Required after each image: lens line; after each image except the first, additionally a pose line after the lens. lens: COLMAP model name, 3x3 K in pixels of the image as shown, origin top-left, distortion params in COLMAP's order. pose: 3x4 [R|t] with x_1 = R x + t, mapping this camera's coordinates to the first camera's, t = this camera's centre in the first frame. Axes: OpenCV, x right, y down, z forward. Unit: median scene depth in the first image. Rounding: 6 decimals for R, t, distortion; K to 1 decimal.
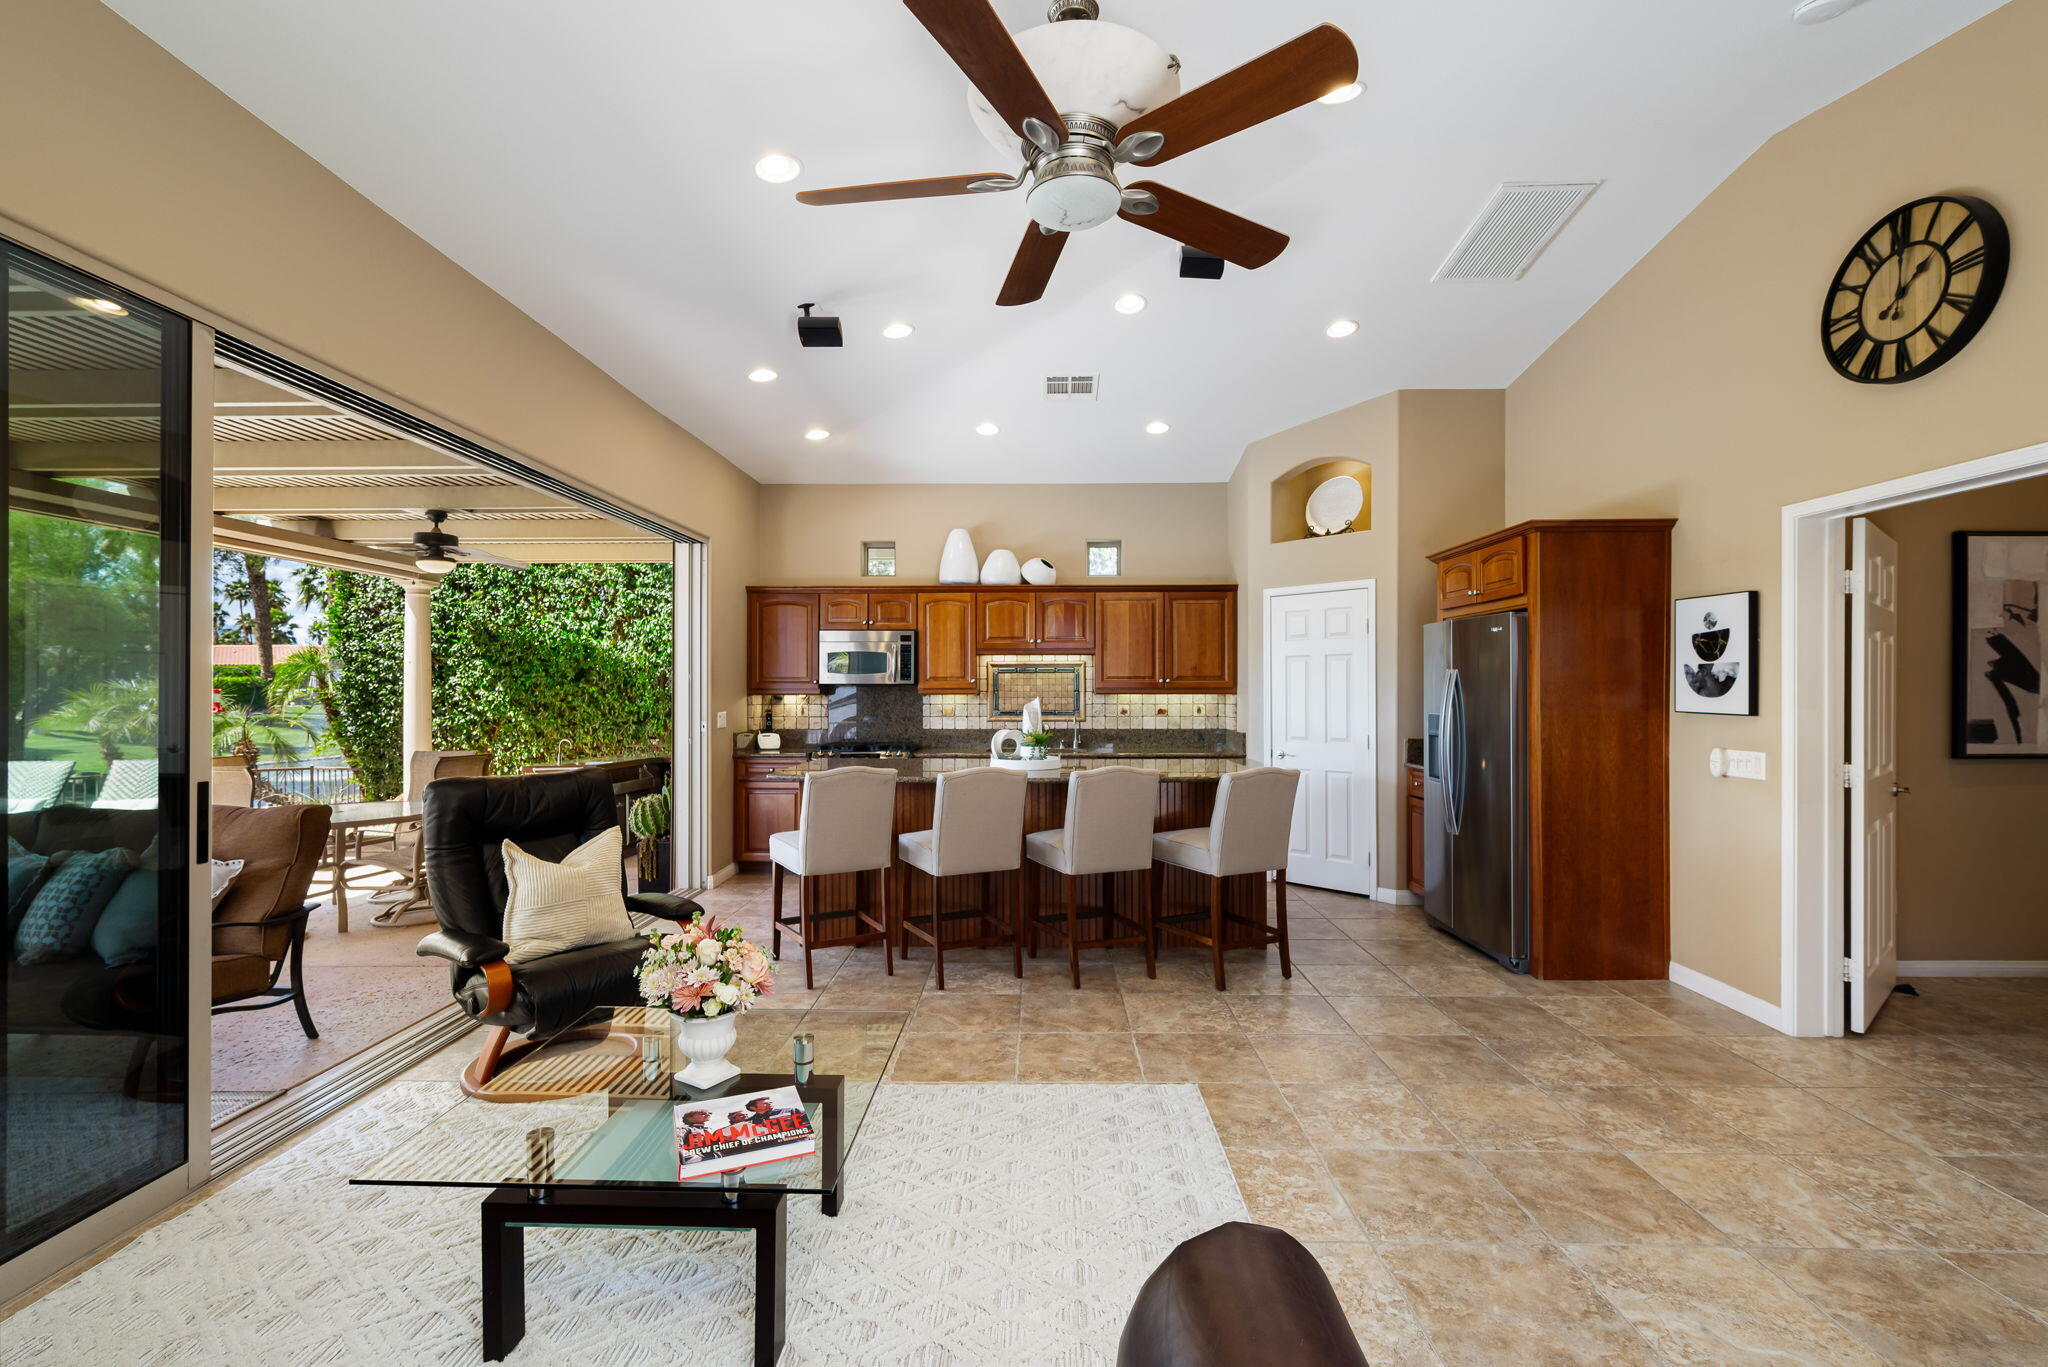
lens RADIAL K [[885.3, 0, 1030.3], [0, 885.3, 694.7], [0, 0, 1]] dist [-0.002361, -0.000037]
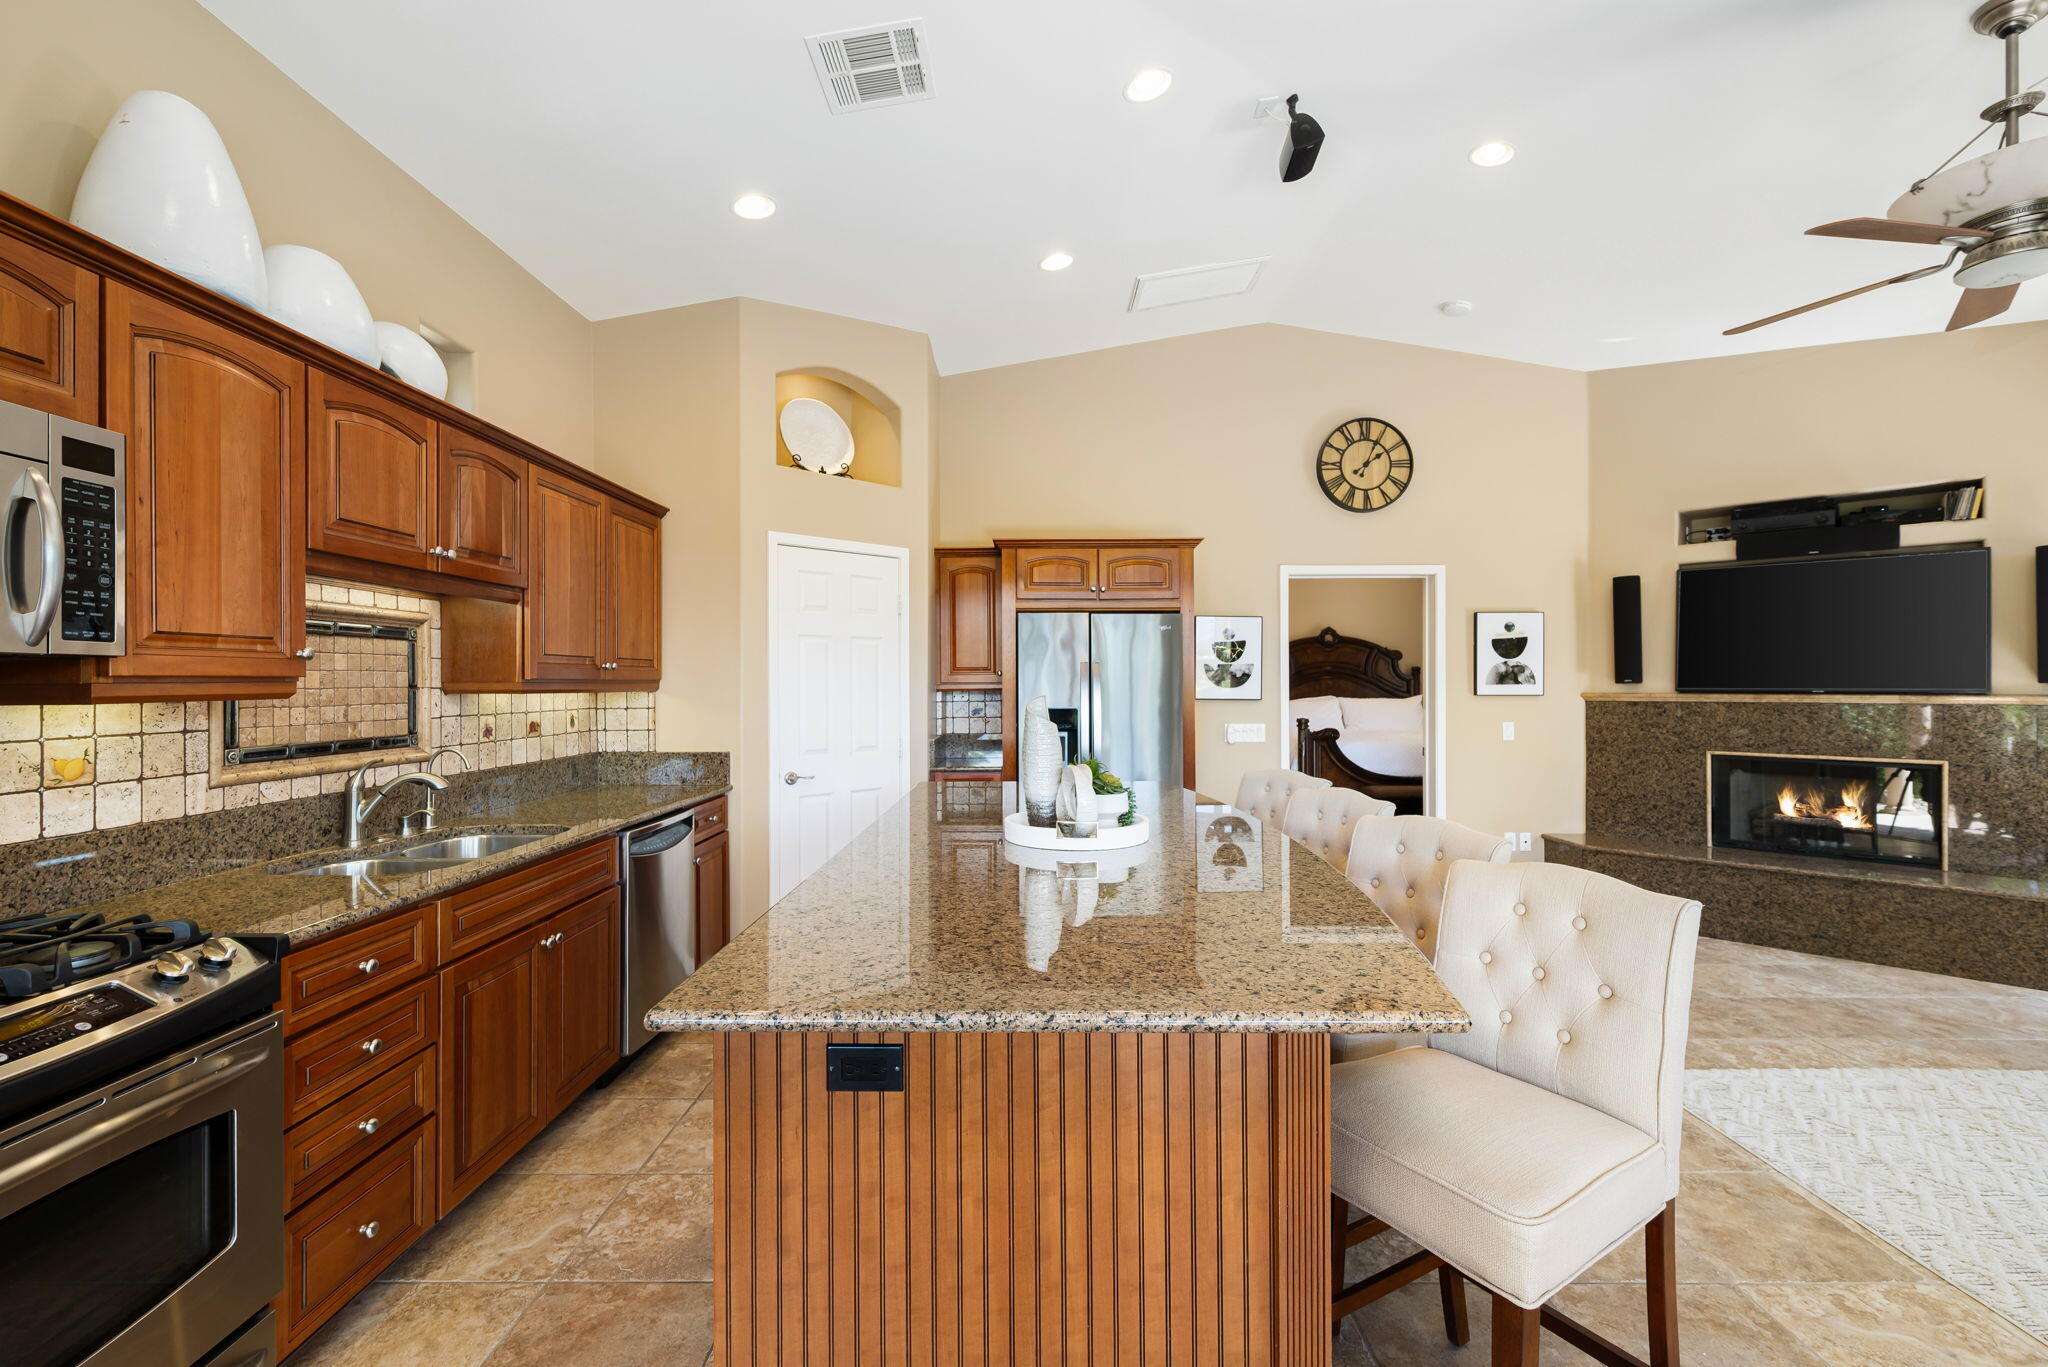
lens RADIAL K [[883.0, 0, 1022.9], [0, 883.0, 682.0], [0, 0, 1]] dist [0.000748, 0.000105]
pose [[-0.001998, 0.003557, 0.999992, -0.351675], [0.008661, 0.999956, -0.003540, -0.002382], [-0.999961, 0.008654, -0.002028, 0.724220]]
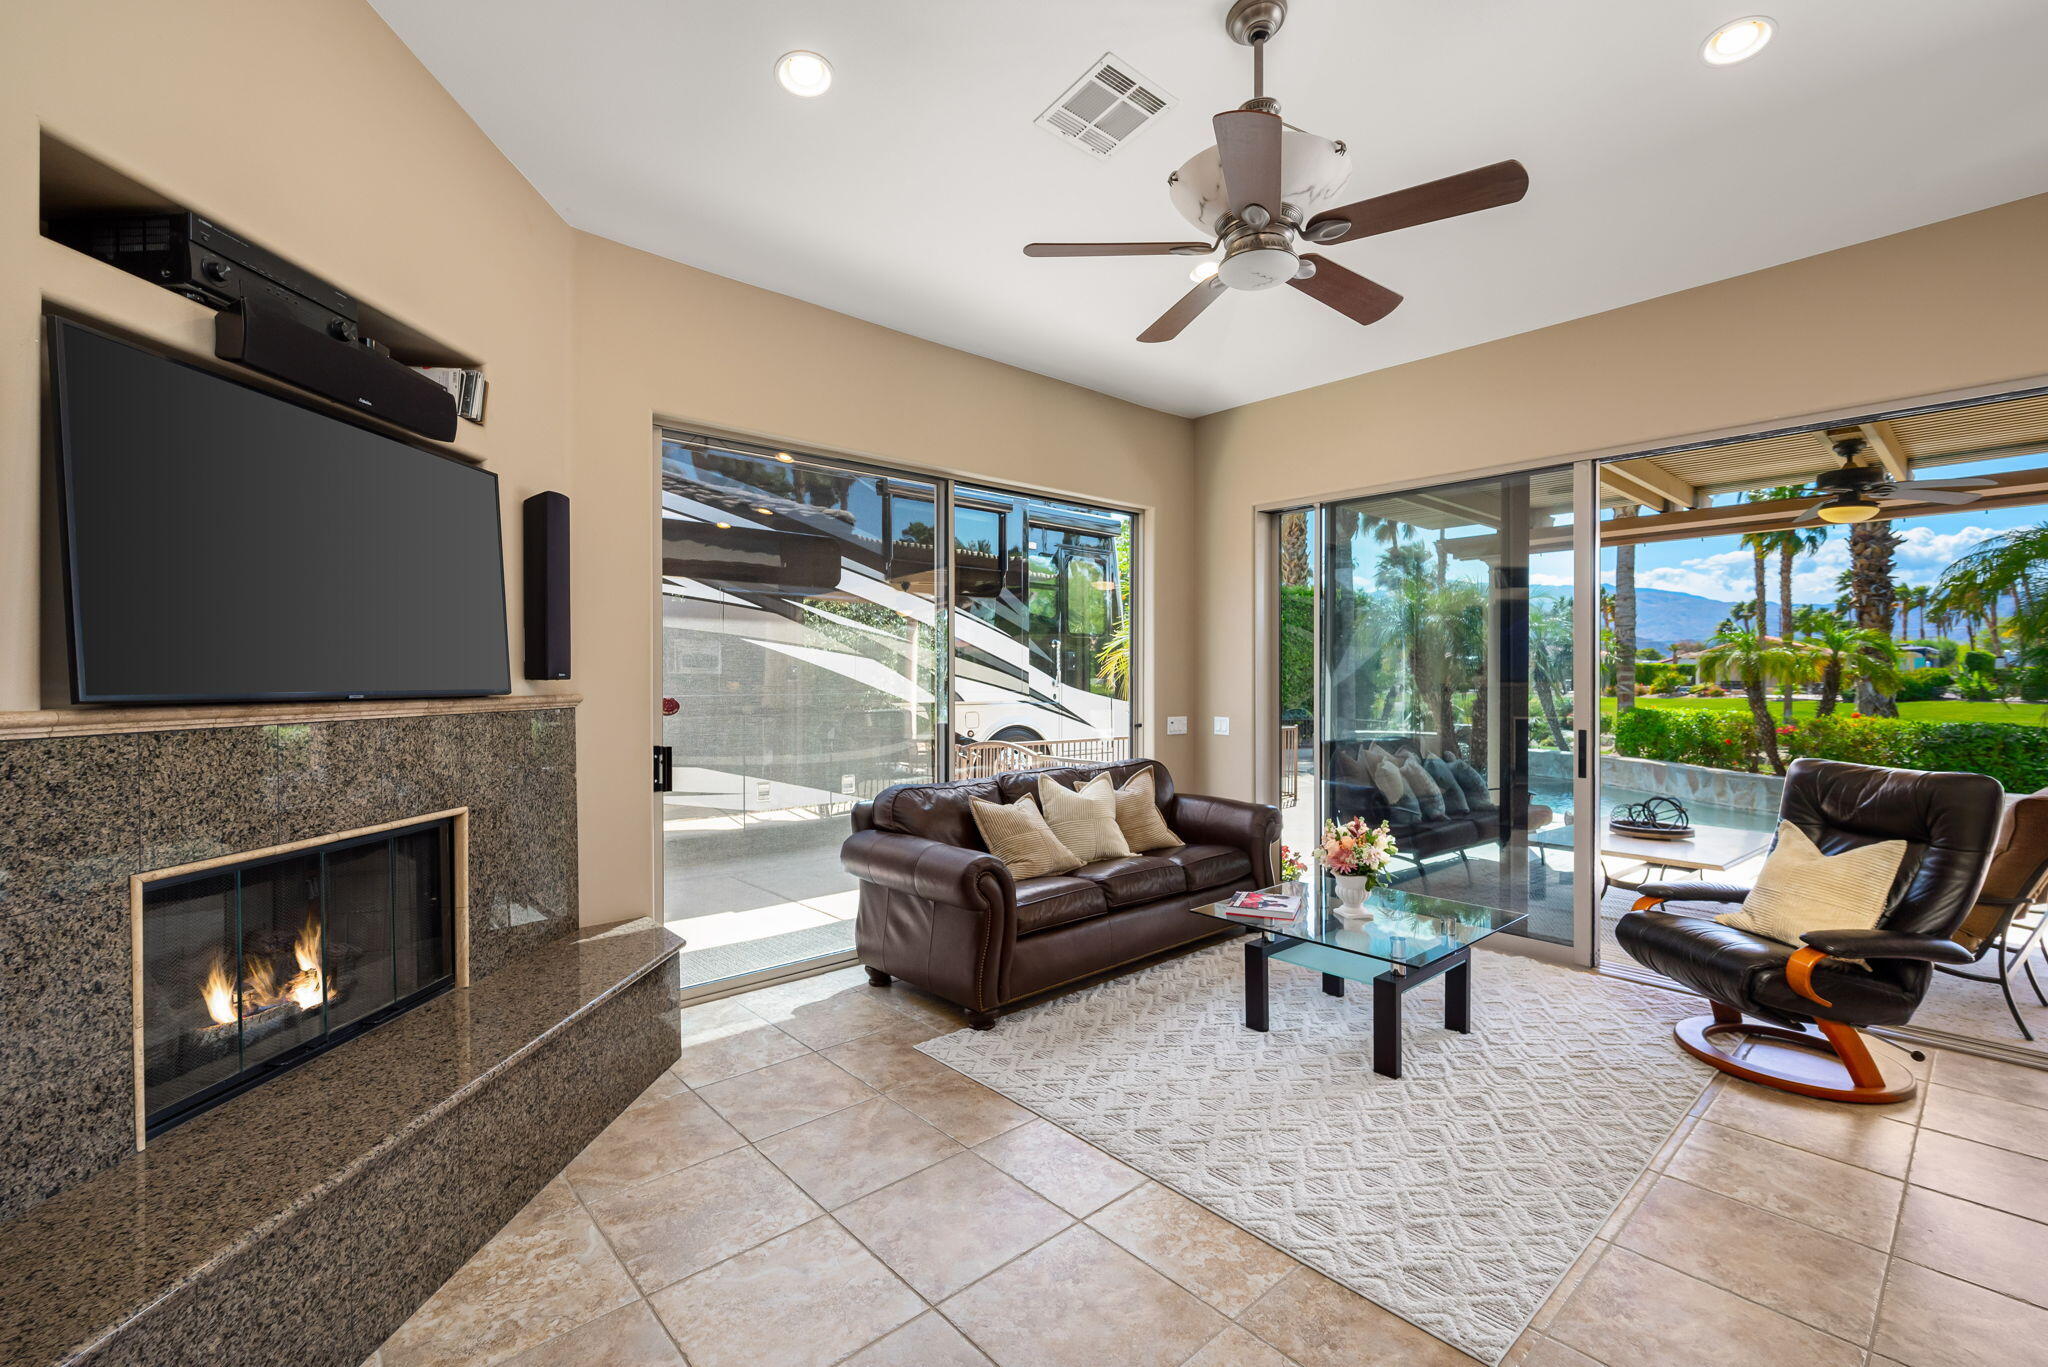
lens RADIAL K [[881.8, 0, 1025.2], [0, 881.8, 679.5], [0, 0, 1]] dist [0.001927, 0.000216]
pose [[-0.739032, 0.001465, -0.673668, 0.340847], [-0.003192, 0.999979, 0.005676, -0.001527], [0.673662, 0.006345, -0.739012, 0.520907]]
